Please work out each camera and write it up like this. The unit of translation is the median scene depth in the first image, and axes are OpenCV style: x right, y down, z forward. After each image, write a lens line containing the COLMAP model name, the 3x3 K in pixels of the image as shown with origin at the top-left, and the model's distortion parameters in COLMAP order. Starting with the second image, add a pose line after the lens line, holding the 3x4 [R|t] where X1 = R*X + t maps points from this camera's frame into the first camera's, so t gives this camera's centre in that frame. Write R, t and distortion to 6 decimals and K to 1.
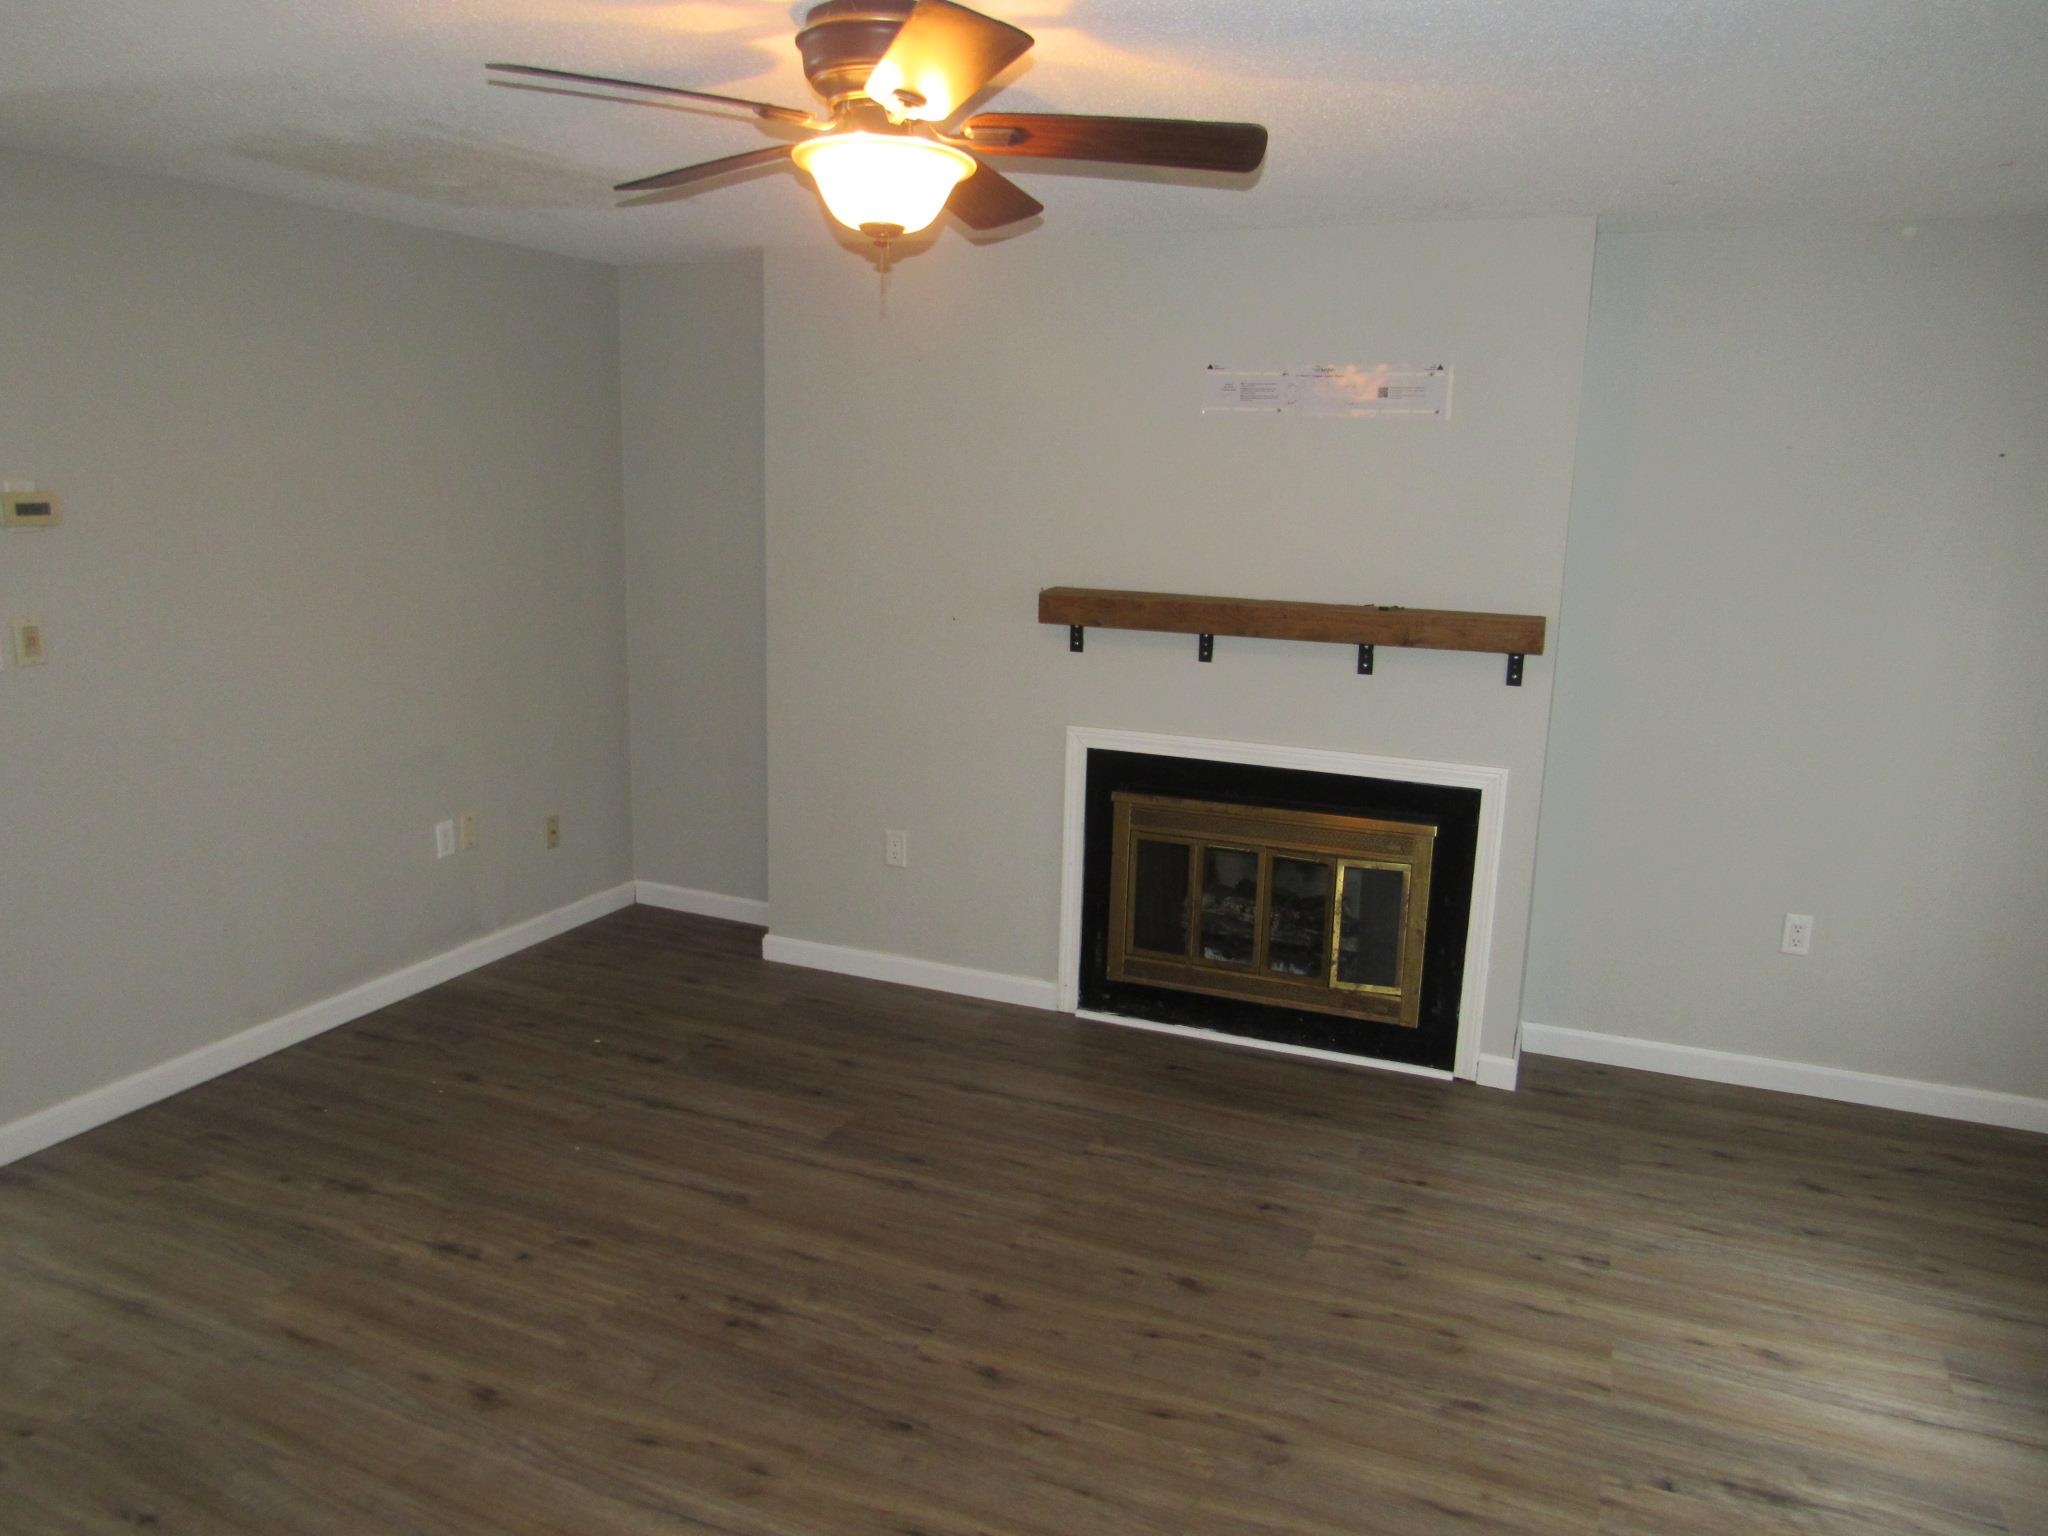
lens RADIAL K [[1460.7, 0, 1021.2], [0, 1460.7, 770.4], [0, 0, 1]] dist [-0.027042, -0.002091]
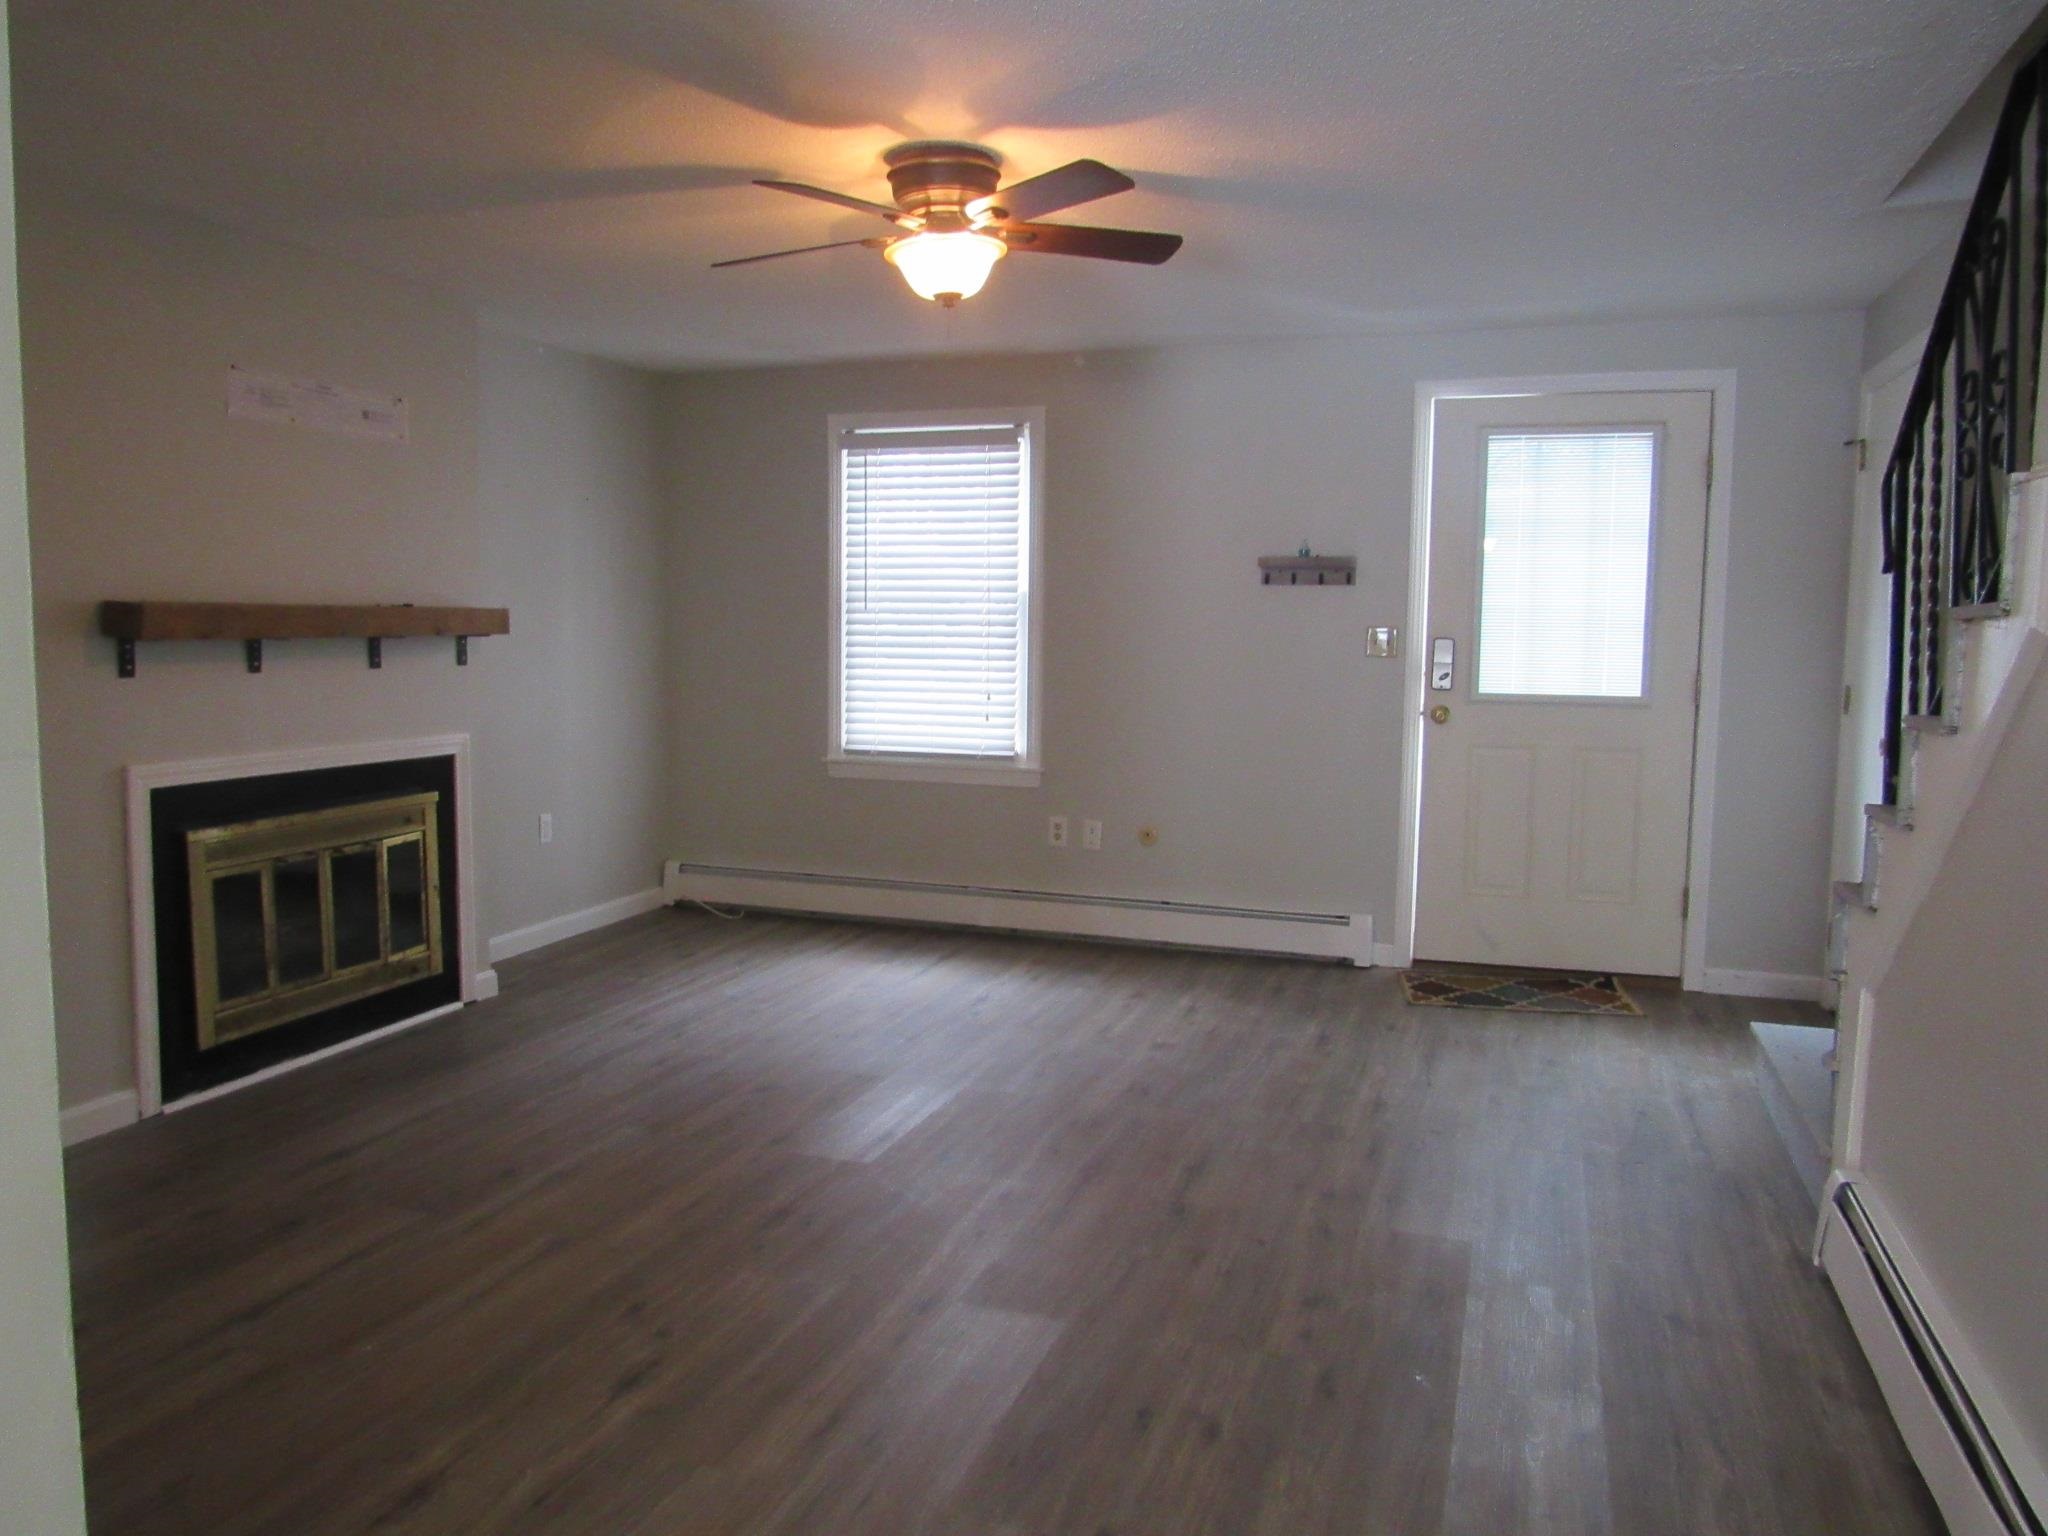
lens RADIAL K [[1460.7, 0, 1021.6], [0, 1460.7, 761.2], [0, 0, 1]] dist [-0.027042, -0.002091]
pose [[-0.061627, -0.122613, 0.990539, -0.868343], [0.183858, 0.974048, 0.132011, -0.051929], [-0.981019, 0.190254, -0.037484, 0.565075]]
